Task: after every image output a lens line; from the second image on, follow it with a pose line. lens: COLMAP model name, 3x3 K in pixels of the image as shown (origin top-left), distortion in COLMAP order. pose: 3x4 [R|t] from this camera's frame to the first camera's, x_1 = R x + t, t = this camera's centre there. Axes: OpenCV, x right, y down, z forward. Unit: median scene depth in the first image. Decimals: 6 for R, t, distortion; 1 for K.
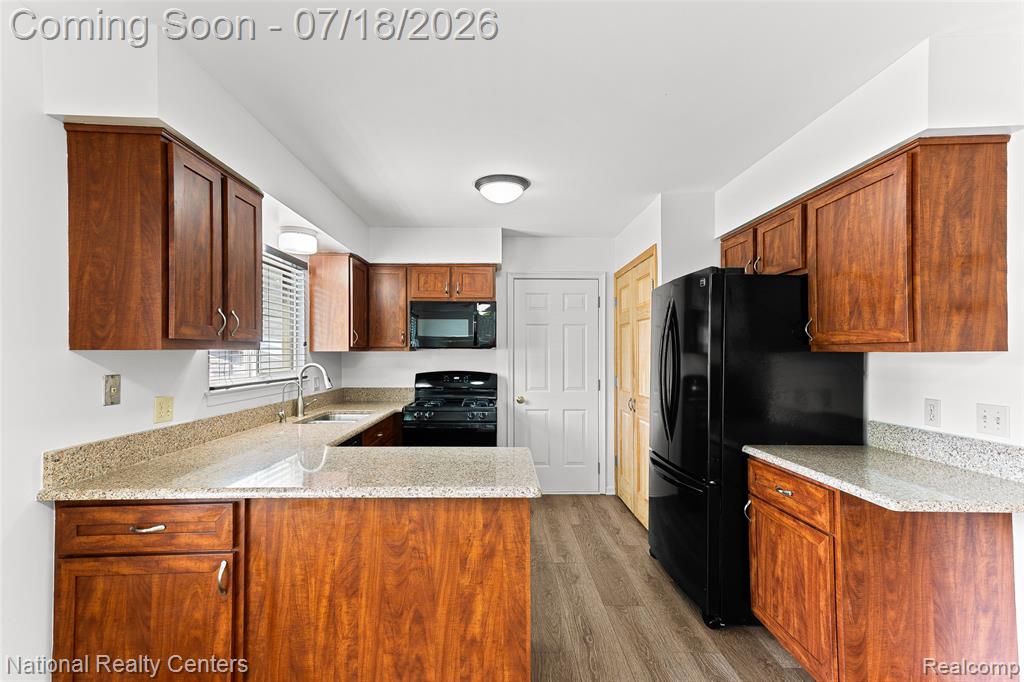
lens RADIAL K [[496.1, 0, 506.1], [0, 496.1, 353.9], [0, 0, 1]] dist [0.032425, -0.000848]
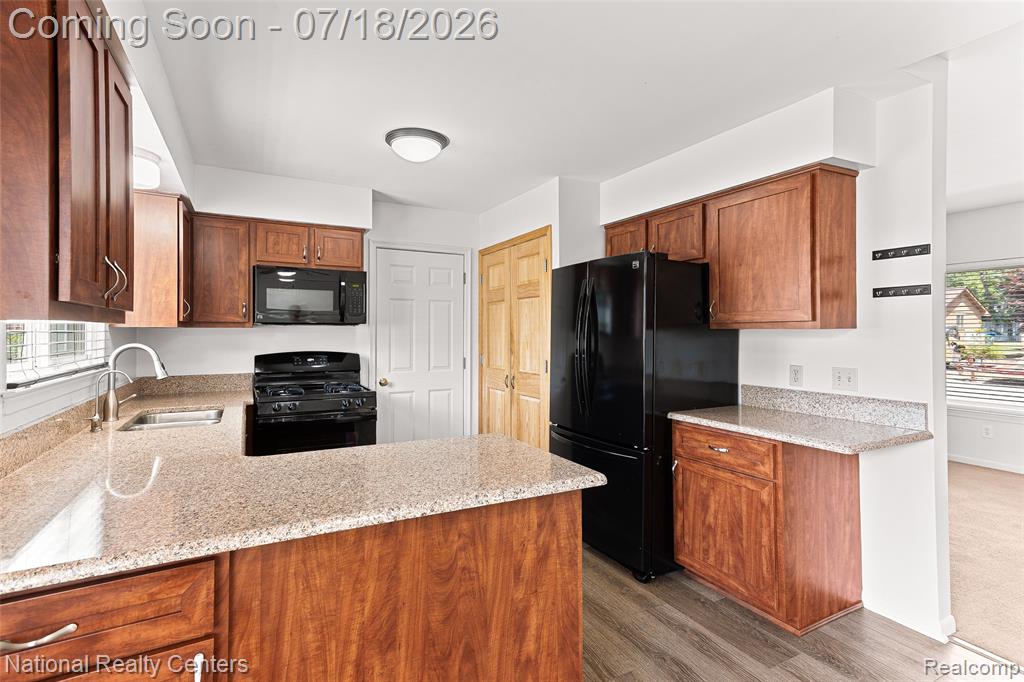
lens RADIAL K [[496.1, 0, 511.0], [0, 496.1, 331.2], [0, 0, 1]] dist [0.032425, -0.000848]
pose [[0.887250, 0.000955, 0.461288, -0.398416], [0.000116, 0.999997, -0.002292, 0.004231], [-0.461289, 0.002087, 0.887248, 0.196133]]
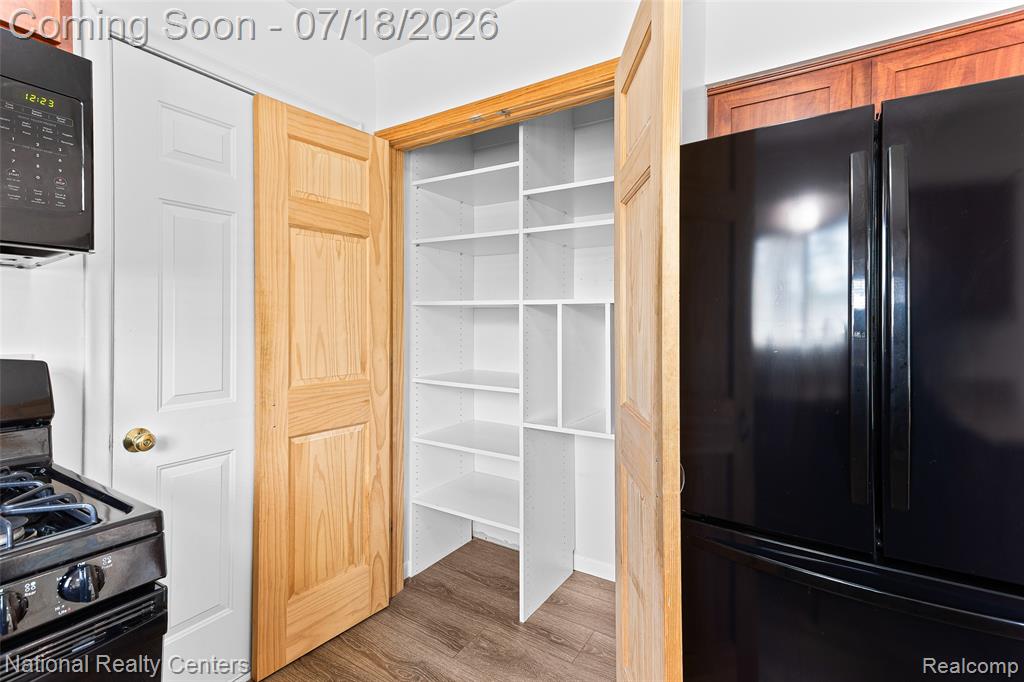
lens RADIAL K [[496.1, 0, 514.1], [0, 496.1, 319.1], [0, 0, 1]] dist [0.032425, -0.000848]
pose [[0.552210, 0.002647, 0.833701, -0.228112], [-0.000305, 0.999996, -0.002973, 0.039442], [-0.833705, 0.001387, 0.552208, 1.375493]]
